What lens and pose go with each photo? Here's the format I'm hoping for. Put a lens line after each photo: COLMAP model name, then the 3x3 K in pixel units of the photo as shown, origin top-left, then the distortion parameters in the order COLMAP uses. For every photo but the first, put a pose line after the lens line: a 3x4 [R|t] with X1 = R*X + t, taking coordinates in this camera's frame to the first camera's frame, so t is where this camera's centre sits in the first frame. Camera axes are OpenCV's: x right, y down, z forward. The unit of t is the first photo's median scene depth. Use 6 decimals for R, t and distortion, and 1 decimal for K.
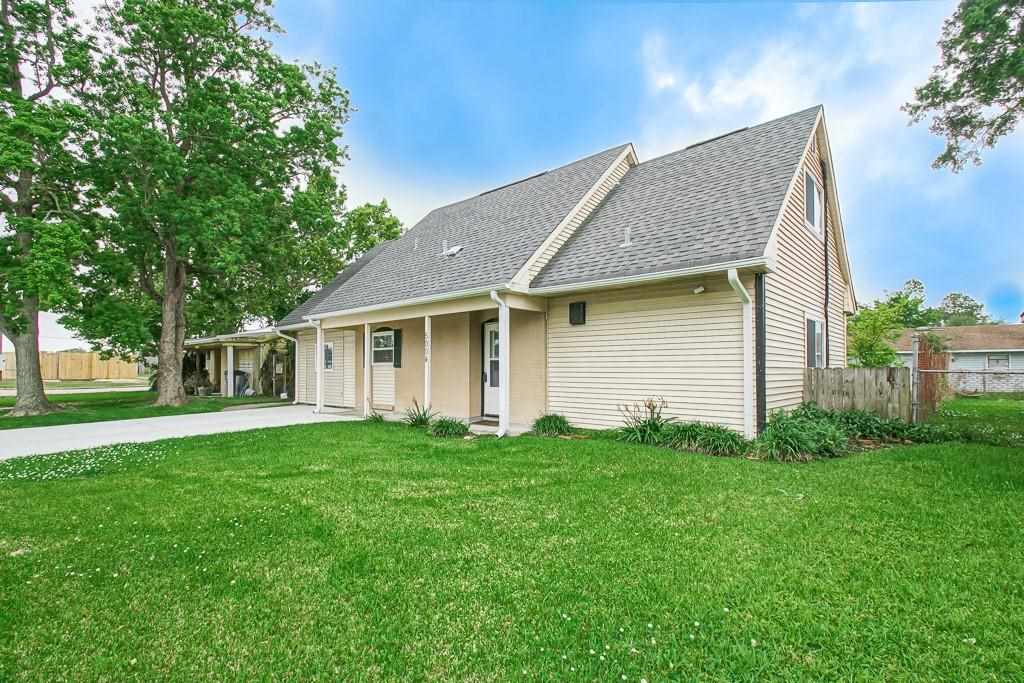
lens RADIAL K [[491.1, 0, 511.2], [0, 491.1, 361.9], [0, 0, 1]] dist [0.000820, 0.000042]
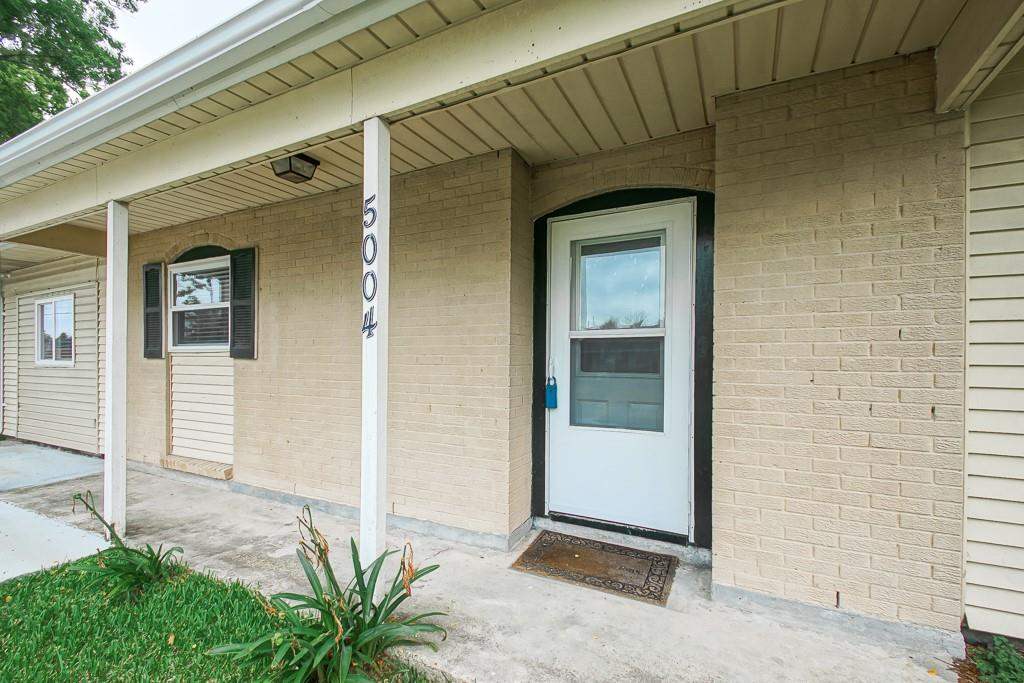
lens RADIAL K [[467.5, 0, 499.5], [0, 467.5, 359.6], [0, 0, 1]] dist [0.022052, -0.000094]
pose [[0.971212, 0.007260, 0.238104, -0.154000], [-0.010143, 0.999889, 0.010883, 0.007658], [-0.237999, -0.012985, 0.971179, 0.728125]]
